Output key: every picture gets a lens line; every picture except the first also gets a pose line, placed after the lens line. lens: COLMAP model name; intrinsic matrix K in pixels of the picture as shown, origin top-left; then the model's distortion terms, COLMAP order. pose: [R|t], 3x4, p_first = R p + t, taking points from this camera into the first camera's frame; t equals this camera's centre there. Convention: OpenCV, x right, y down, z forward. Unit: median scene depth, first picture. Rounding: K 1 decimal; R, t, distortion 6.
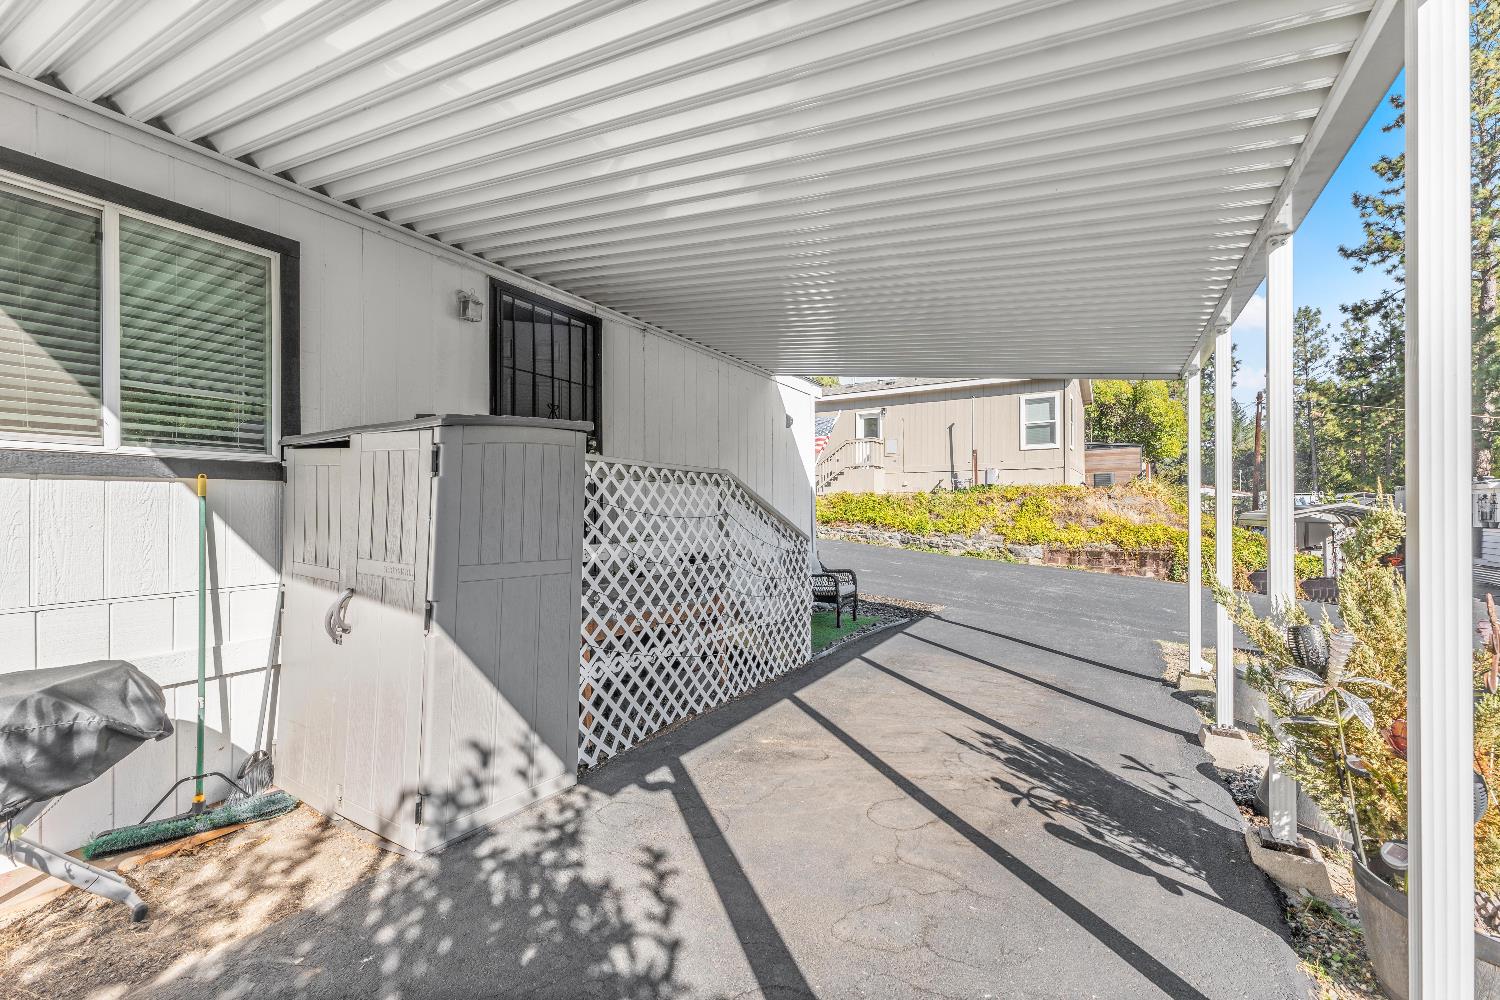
lens RADIAL K [[620.7, 0, 748.7], [0, 620.7, 502.9], [0, 0, 1]] dist [0.000779, -0.000234]
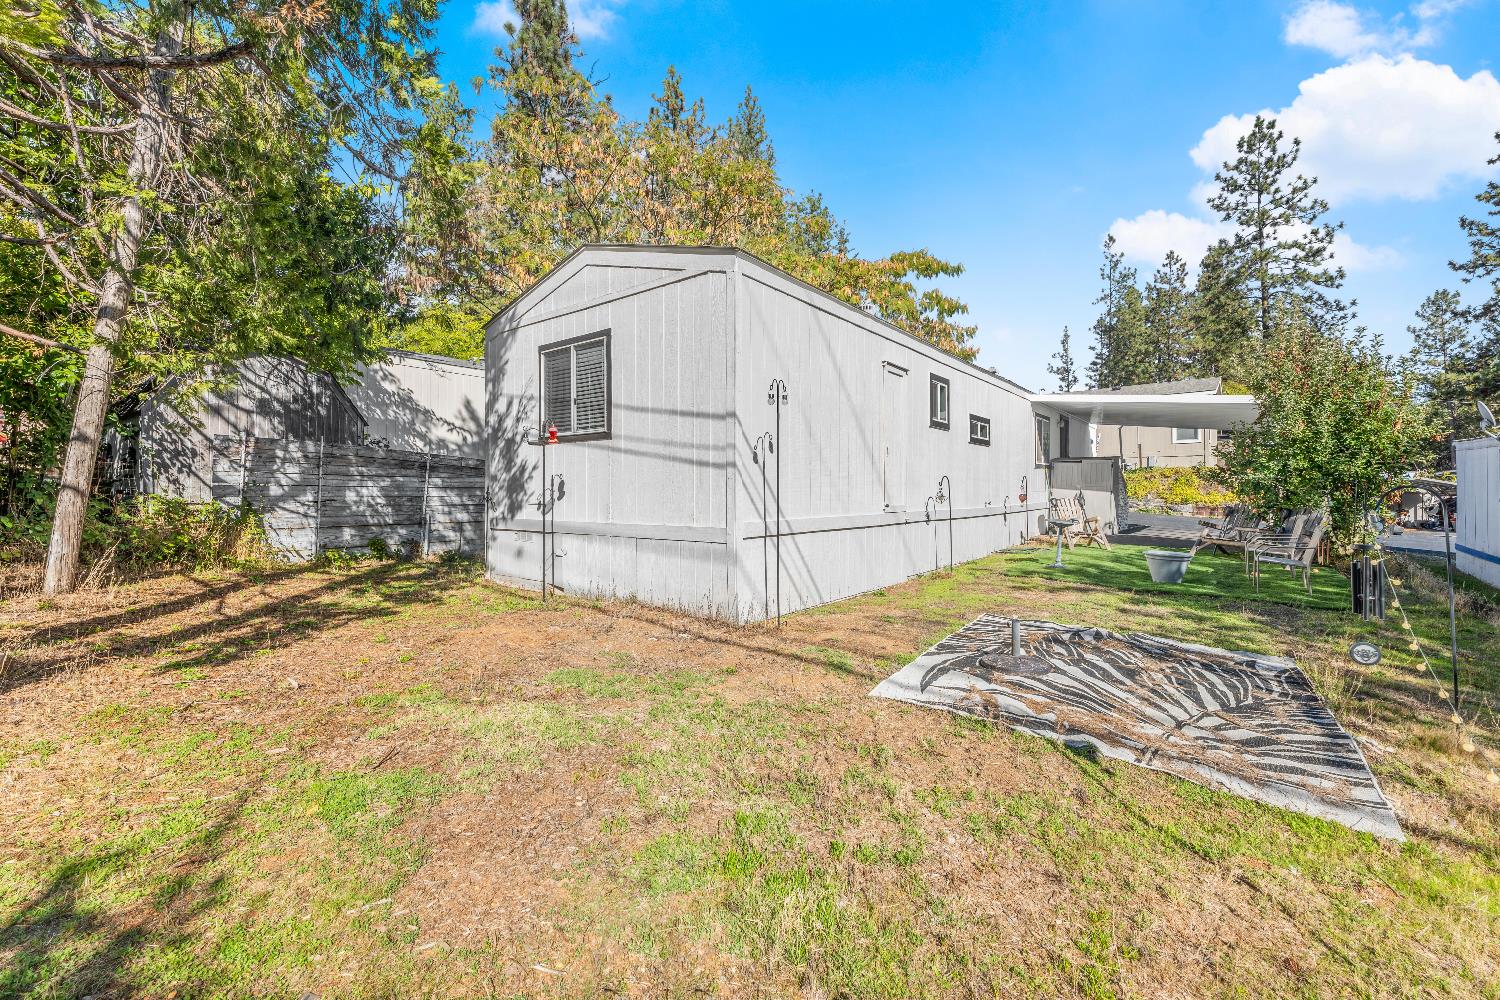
lens RADIAL K [[620.7, 0, 751.3], [0, 620.7, 492.5], [0, 0, 1]] dist [0.000779, -0.000234]
pose [[0.991331, -0.005814, -0.131261, -0.251394], [0.006567, 0.999964, 0.005307, 0.012200], [0.131225, -0.006123, 0.991334, -0.417650]]
